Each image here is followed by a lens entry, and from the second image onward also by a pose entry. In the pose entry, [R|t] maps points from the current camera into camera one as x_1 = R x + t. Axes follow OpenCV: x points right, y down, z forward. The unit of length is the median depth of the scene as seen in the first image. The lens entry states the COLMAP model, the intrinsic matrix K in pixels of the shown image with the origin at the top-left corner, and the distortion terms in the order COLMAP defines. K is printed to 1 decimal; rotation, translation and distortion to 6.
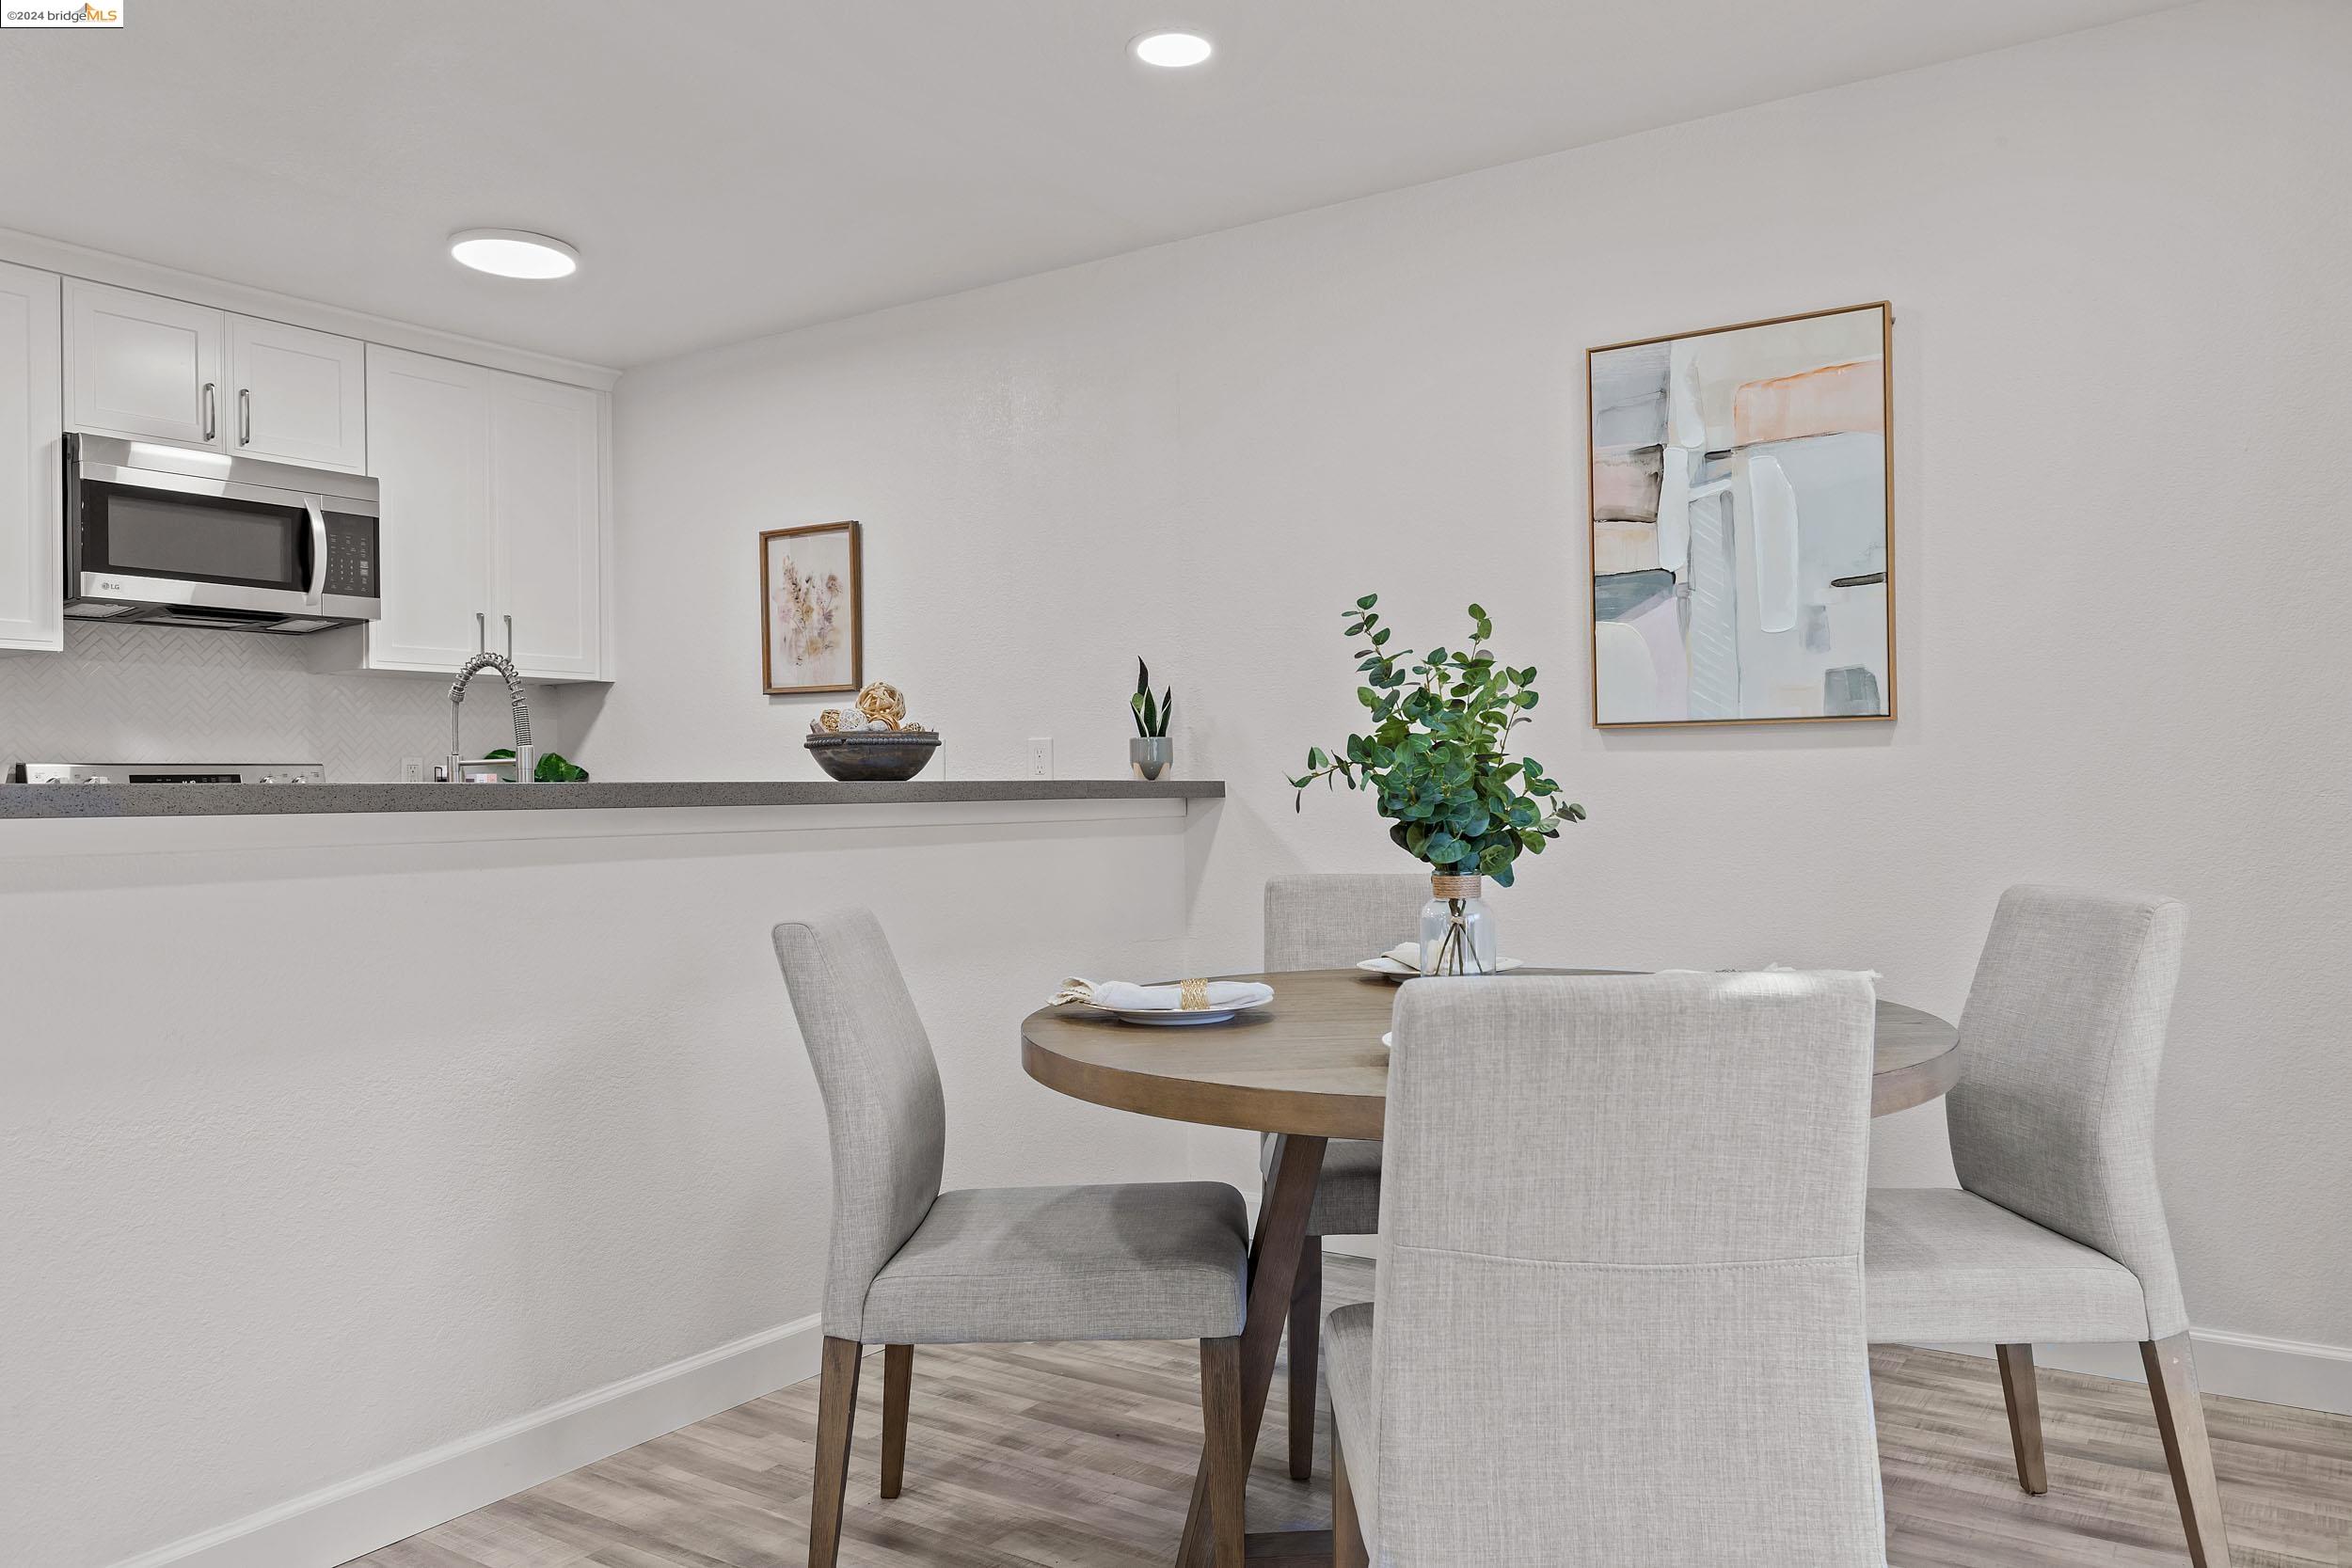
lens RADIAL K [[1699.4, 0, 1183.8], [0, 1699.4, 785.4], [0, 0, 1]] dist [0.005203, 0.004035]
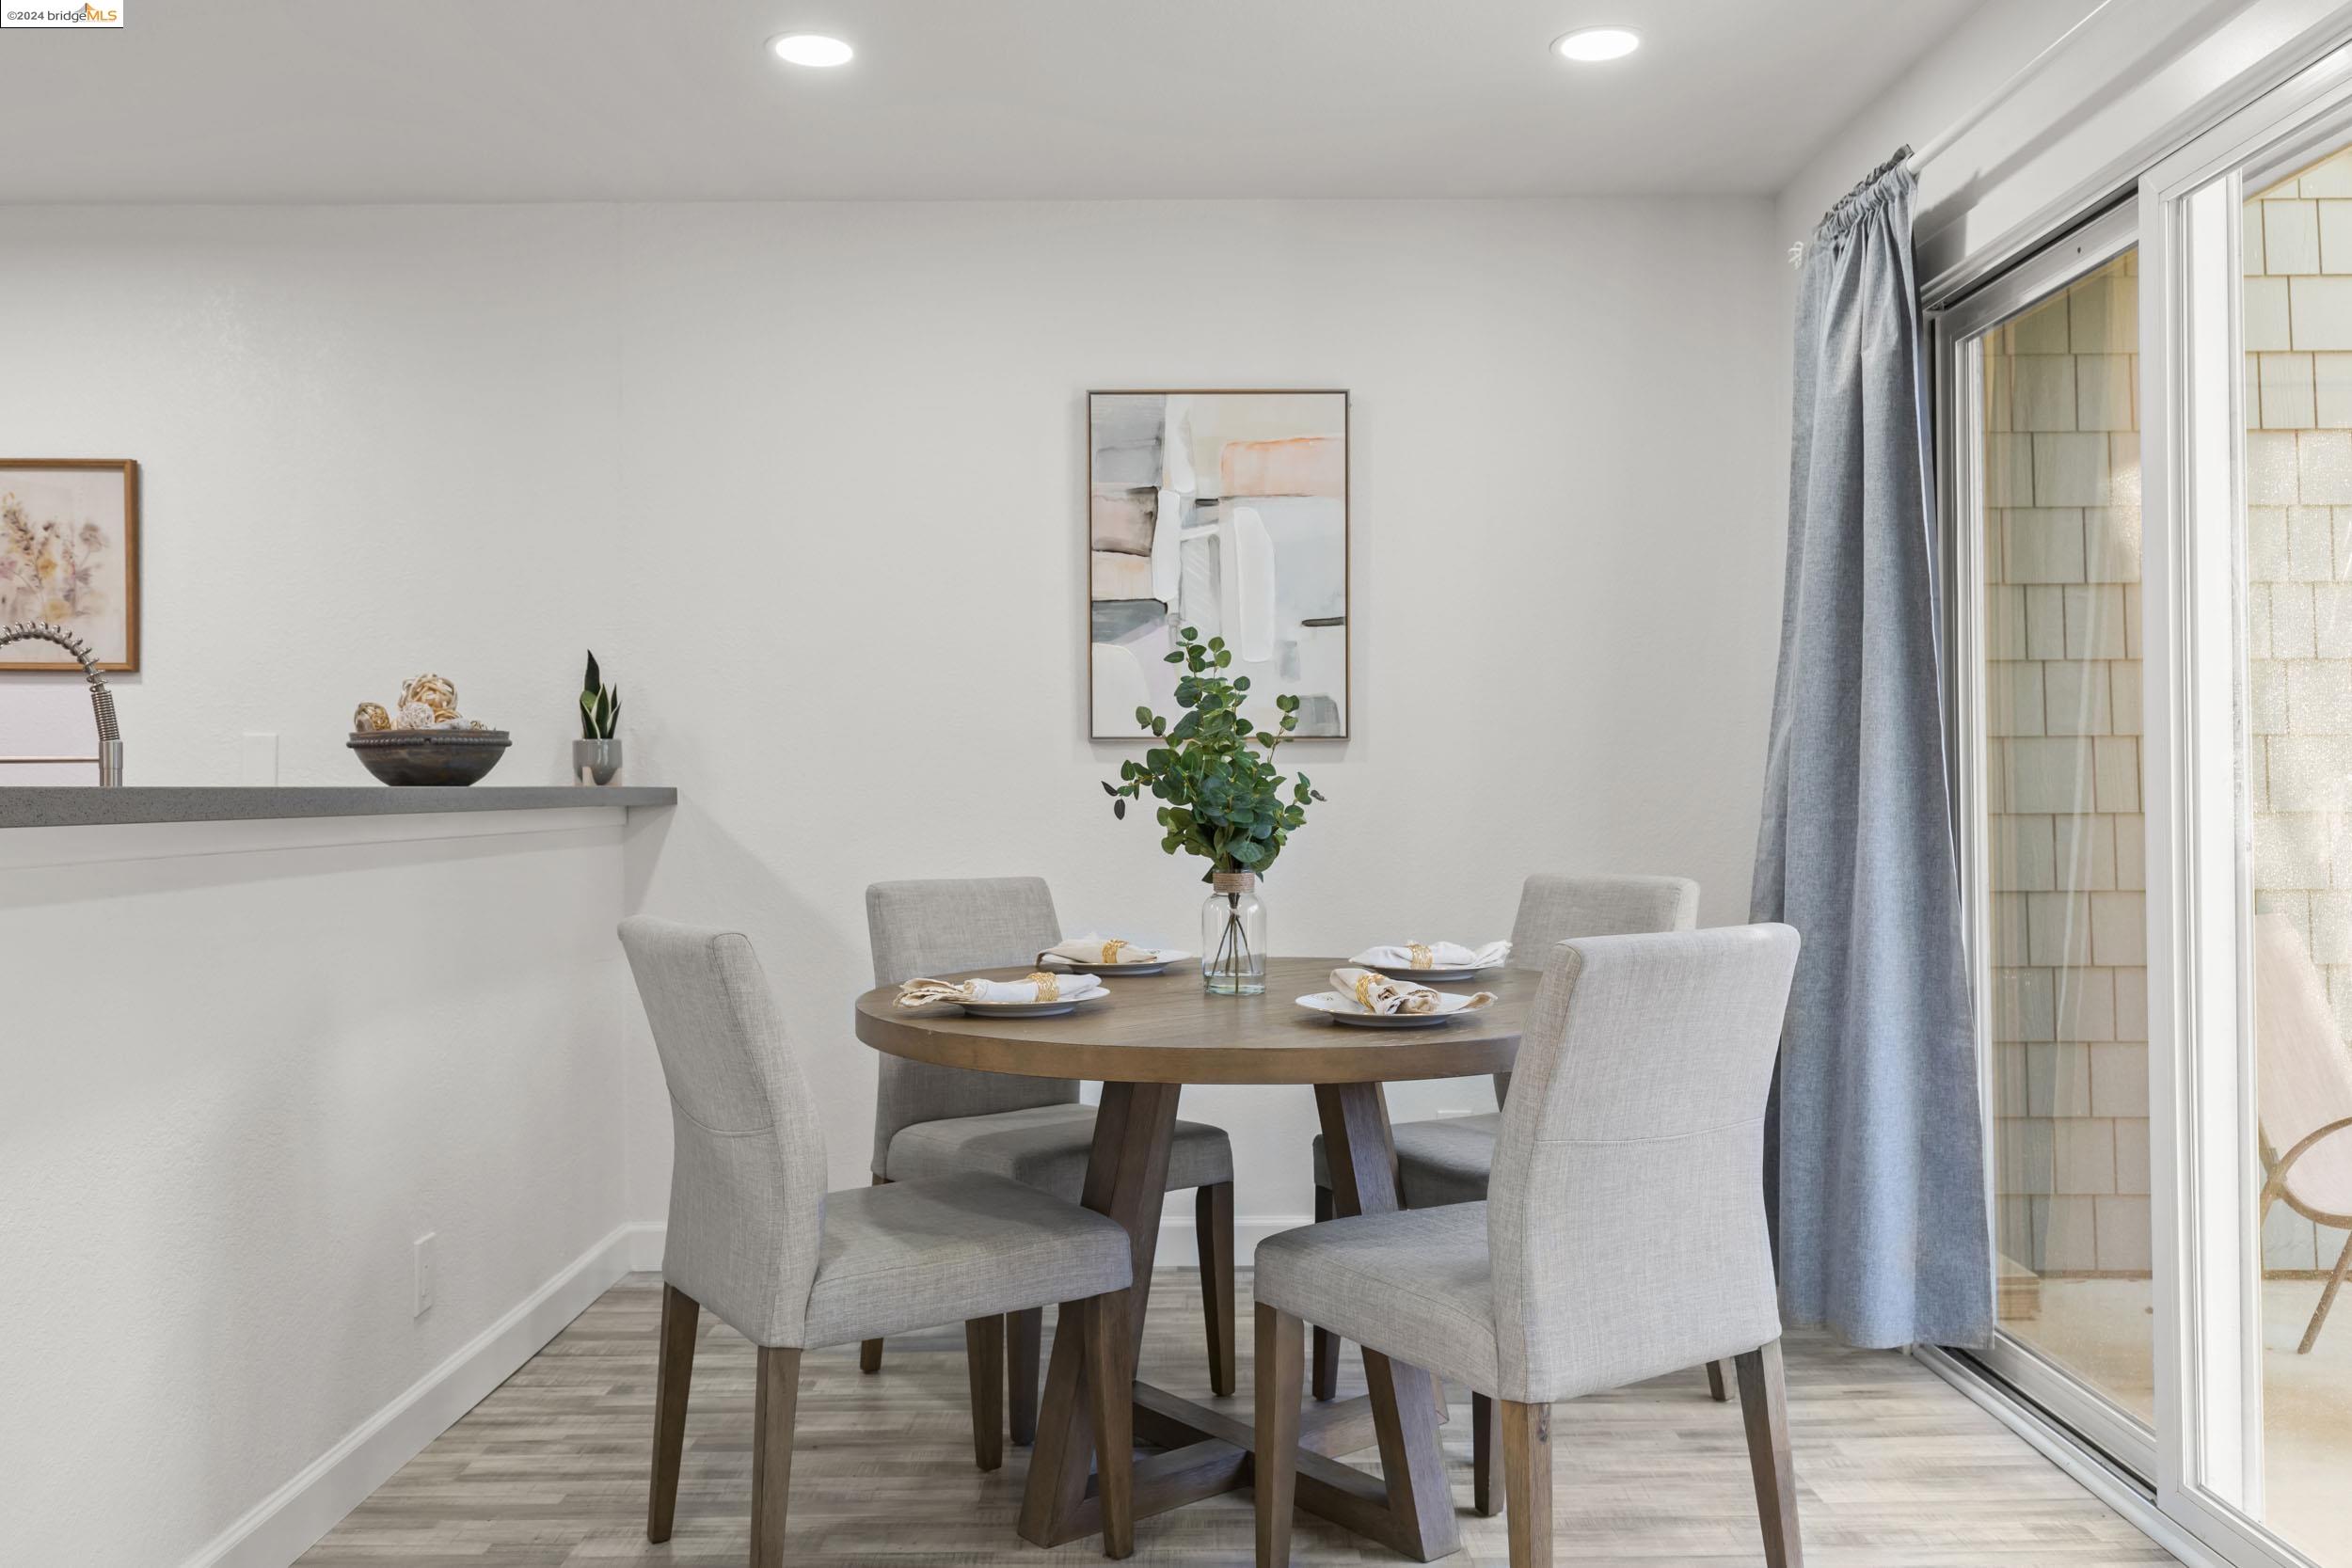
lens RADIAL K [[1910.1, 0, 1176.0], [0, 1910.1, 784.0], [0, 0, 1]] dist [0.005427, 0.000939]
pose [[0.825556, 0.007833, 0.564266, -0.406498], [-0.005597, 0.999968, -0.005693, -0.000028], [-0.564292, 0.001542, 0.825574, -0.033888]]
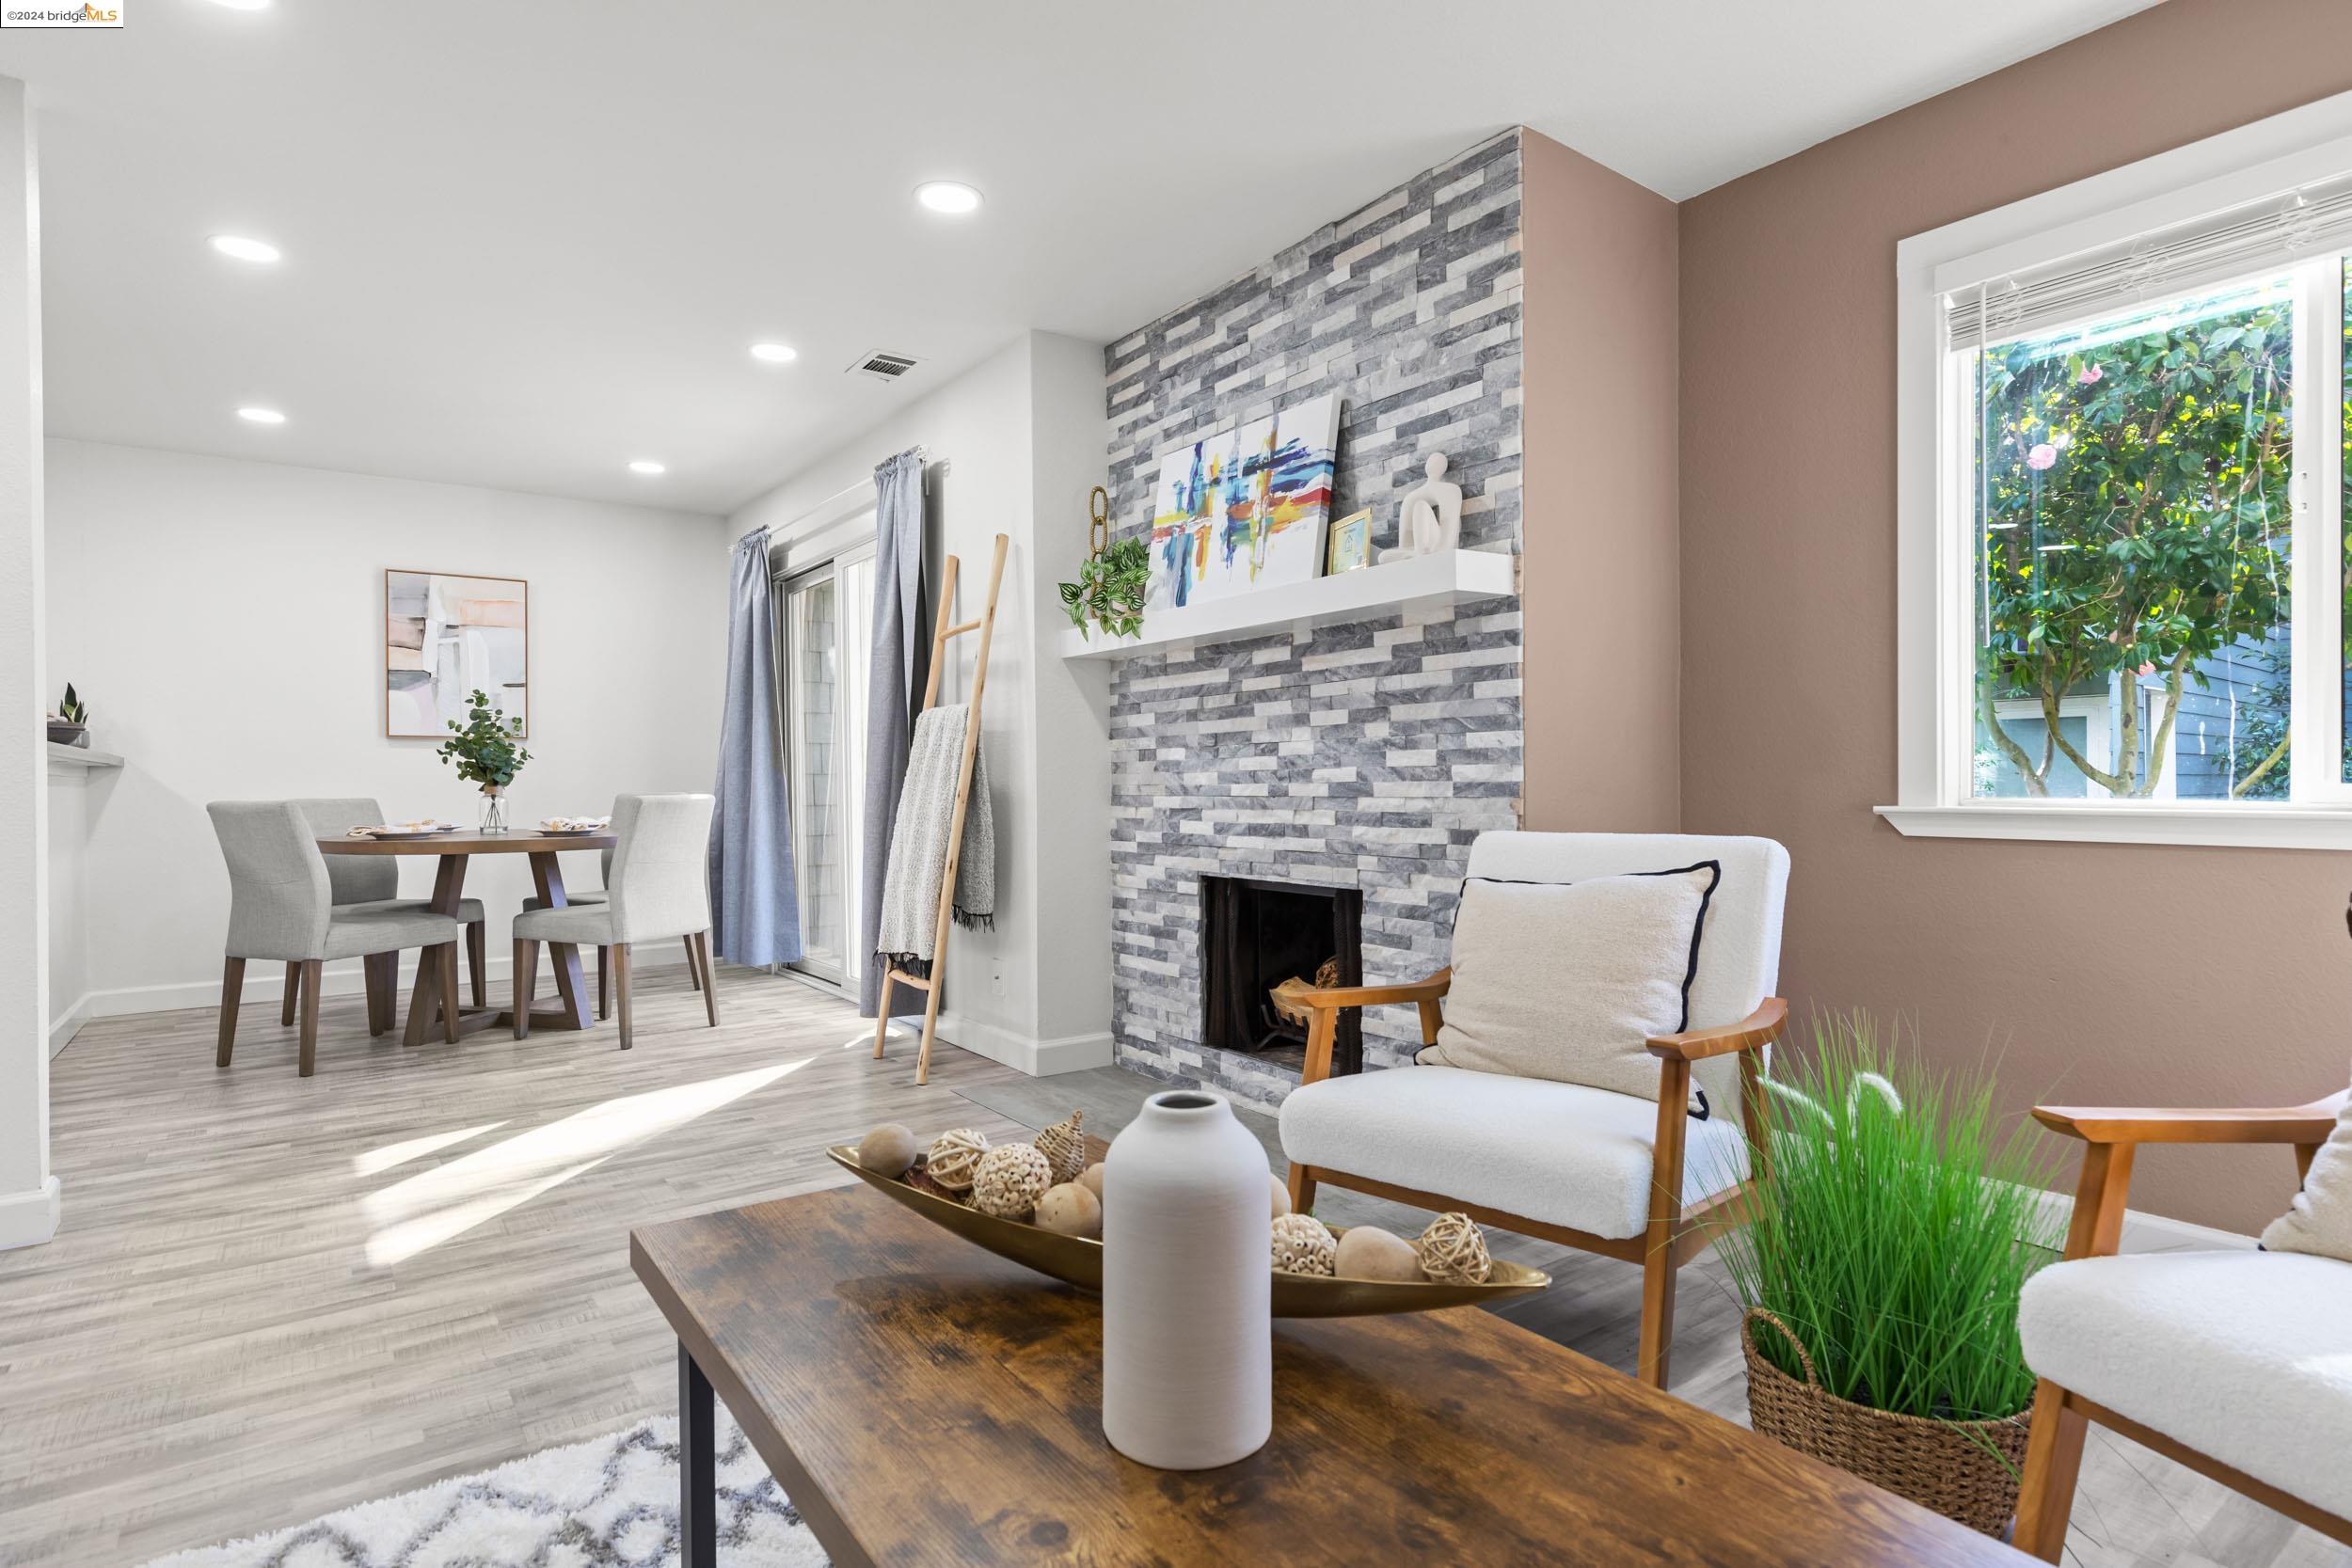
lens RADIAL K [[1215.4, 0, 1187.8], [0, 1215.4, 788.4], [0, 0, 1]] dist [0.001307, -0.000464]
pose [[0.332186, 0.005377, 0.943198, -0.943627], [0.002267, 0.999976, -0.006499, 0.047715], [-0.943211, 0.004297, 0.332166, -0.544789]]
